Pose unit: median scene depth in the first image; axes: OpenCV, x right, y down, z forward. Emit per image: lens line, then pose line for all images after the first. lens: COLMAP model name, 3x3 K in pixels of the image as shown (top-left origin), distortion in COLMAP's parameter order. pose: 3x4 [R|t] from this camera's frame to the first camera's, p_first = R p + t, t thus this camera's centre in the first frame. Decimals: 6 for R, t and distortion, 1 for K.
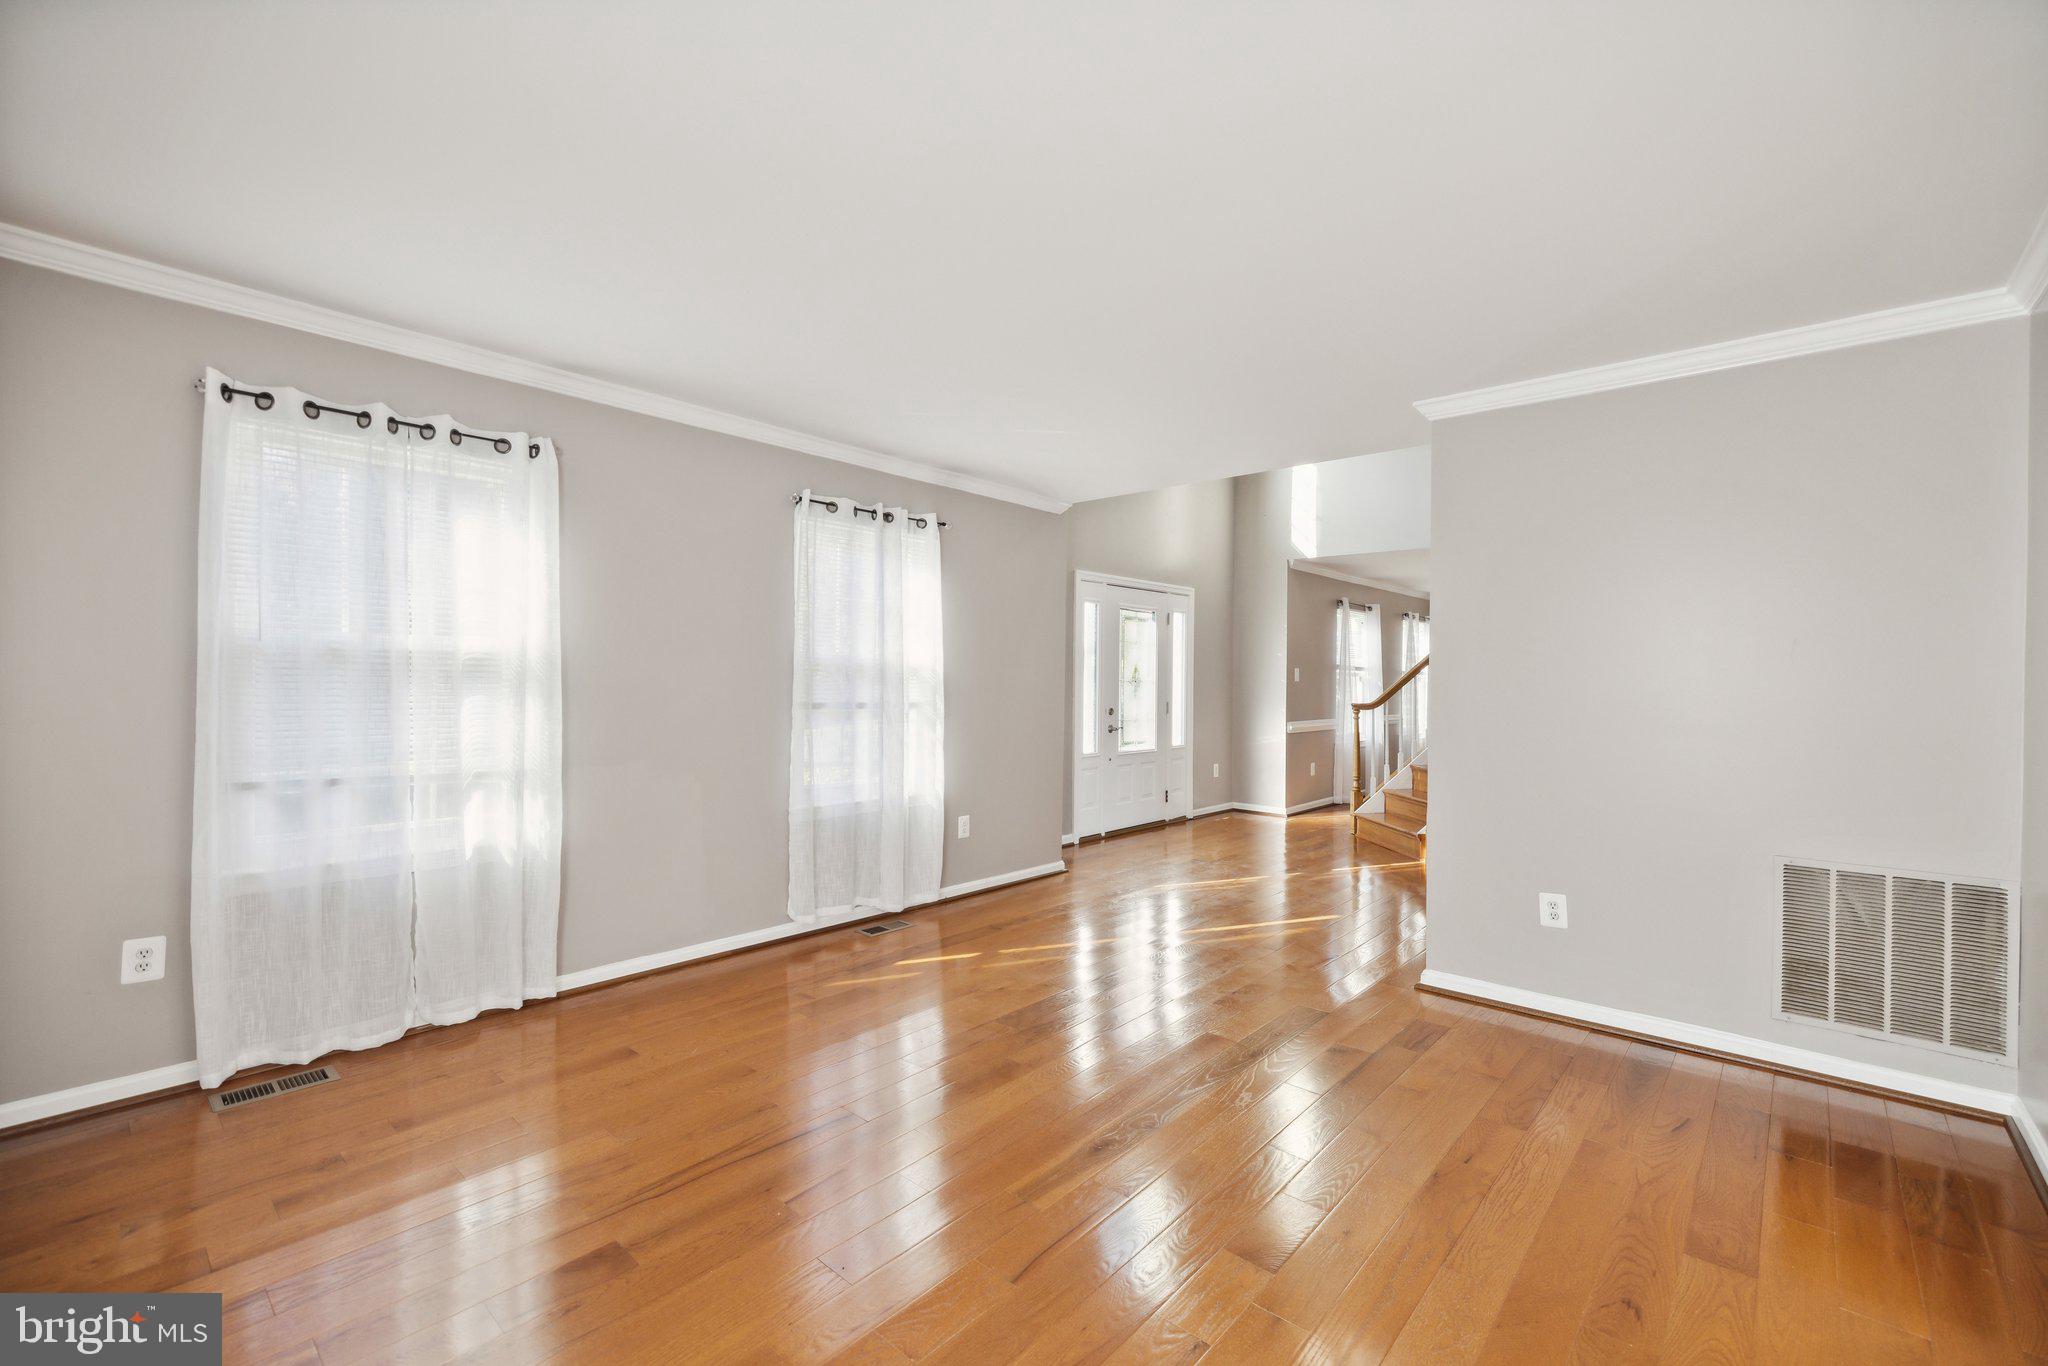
lens RADIAL K [[879.4, 0, 1020.4], [0, 879.4, 704.6], [0, 0, 1]] dist [0.001694, 0.000258]
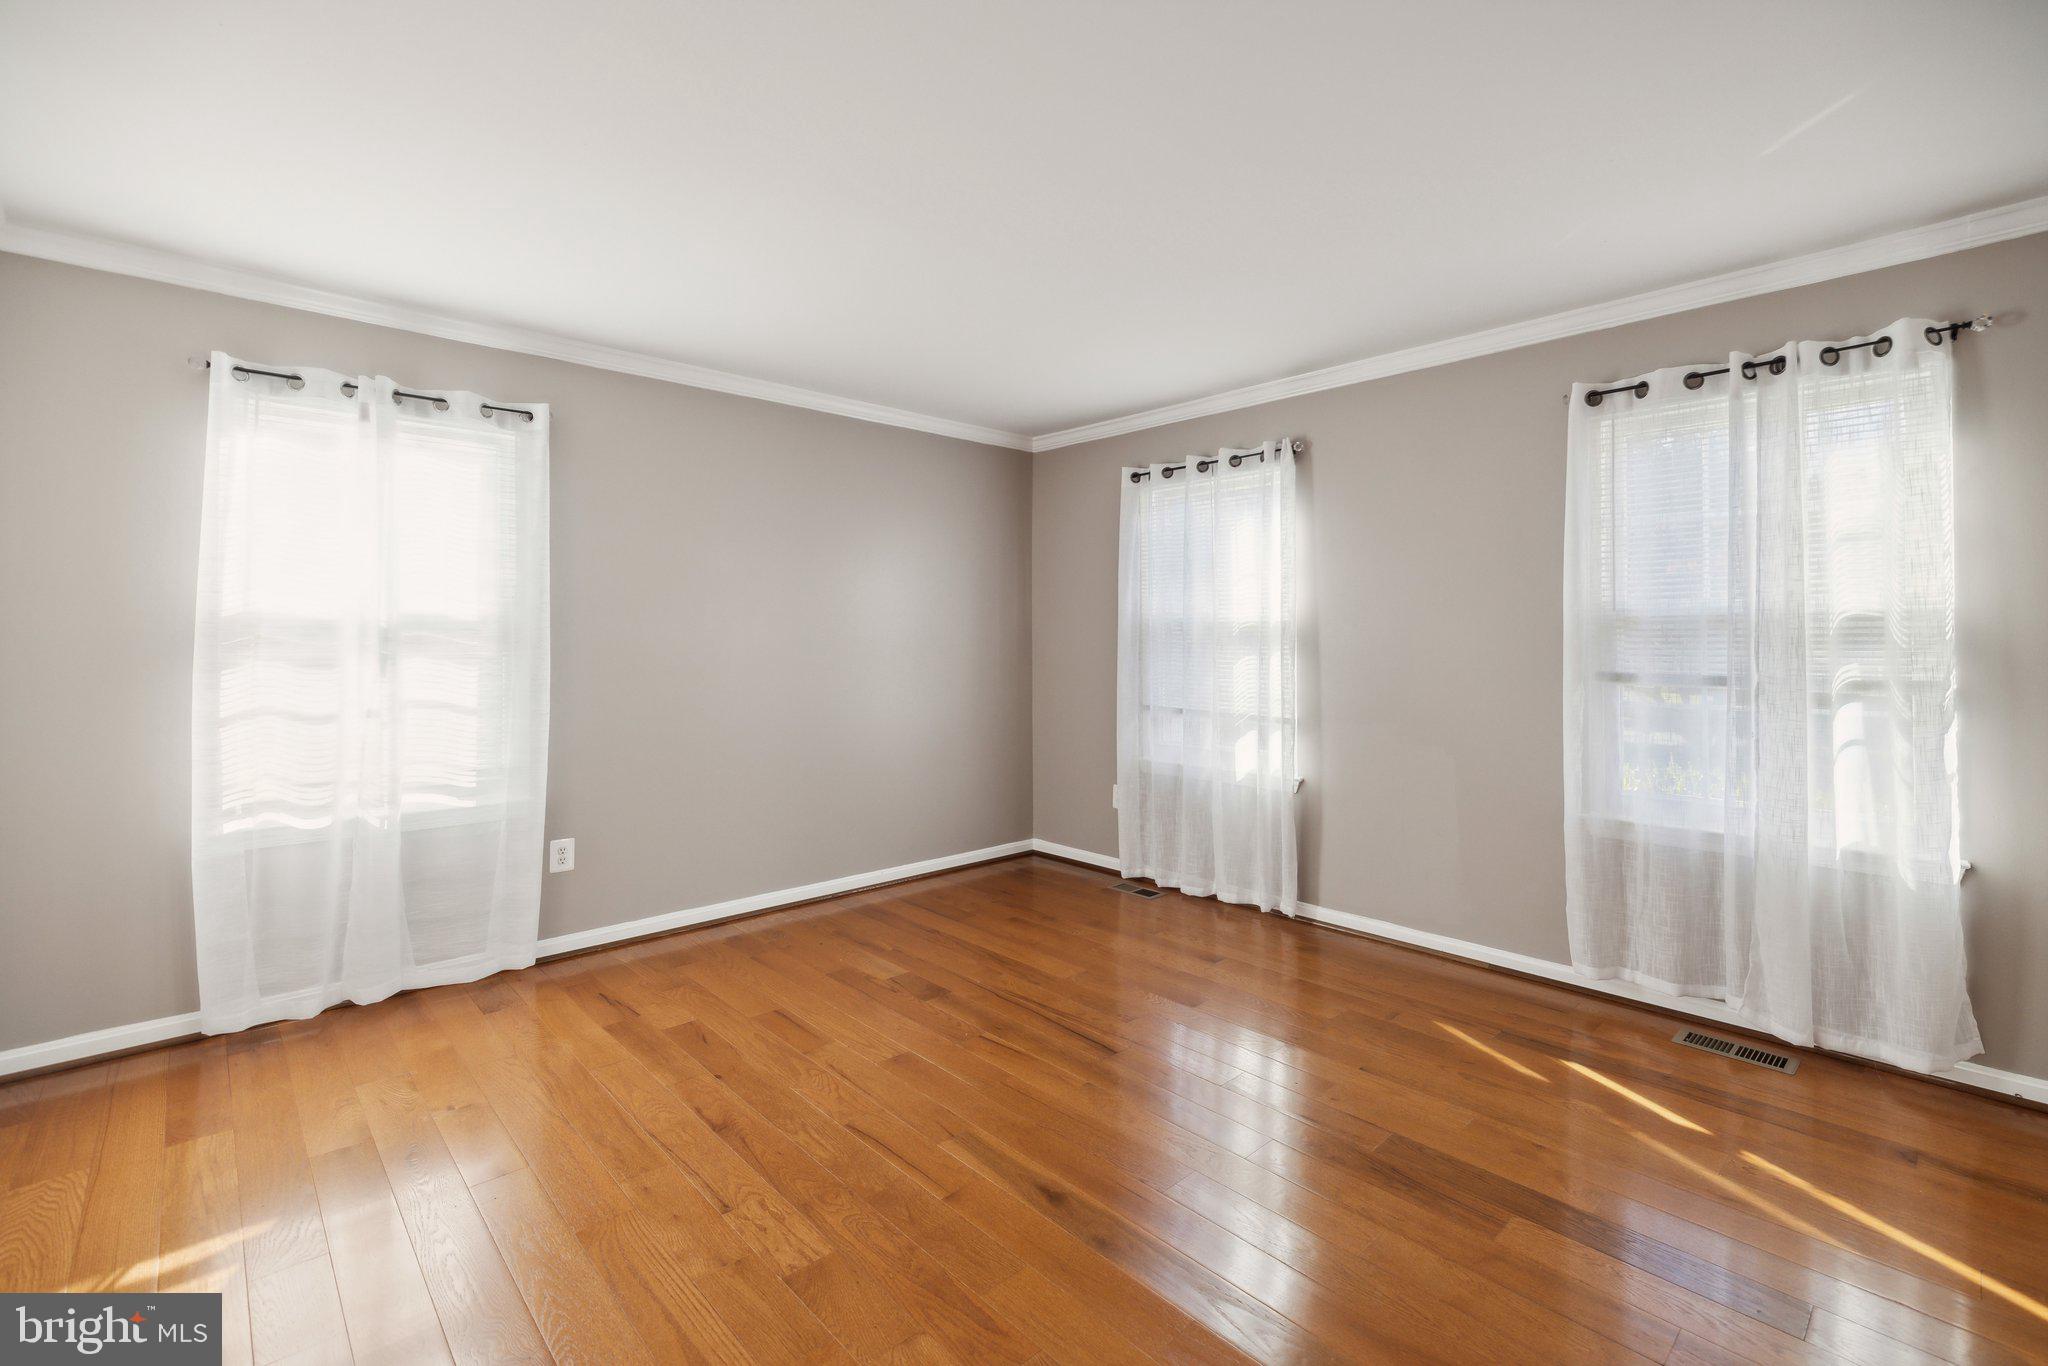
lens RADIAL K [[895.9, 0, 1017.9], [0, 895.9, 656.8], [0, 0, 1]] dist [0.001027, 0.000084]
pose [[-0.106083, 0.006719, -0.994335, 0.530775], [-0.027386, 0.999578, 0.009676, -0.009207], [0.993980, 0.028257, -0.105855, 0.590337]]
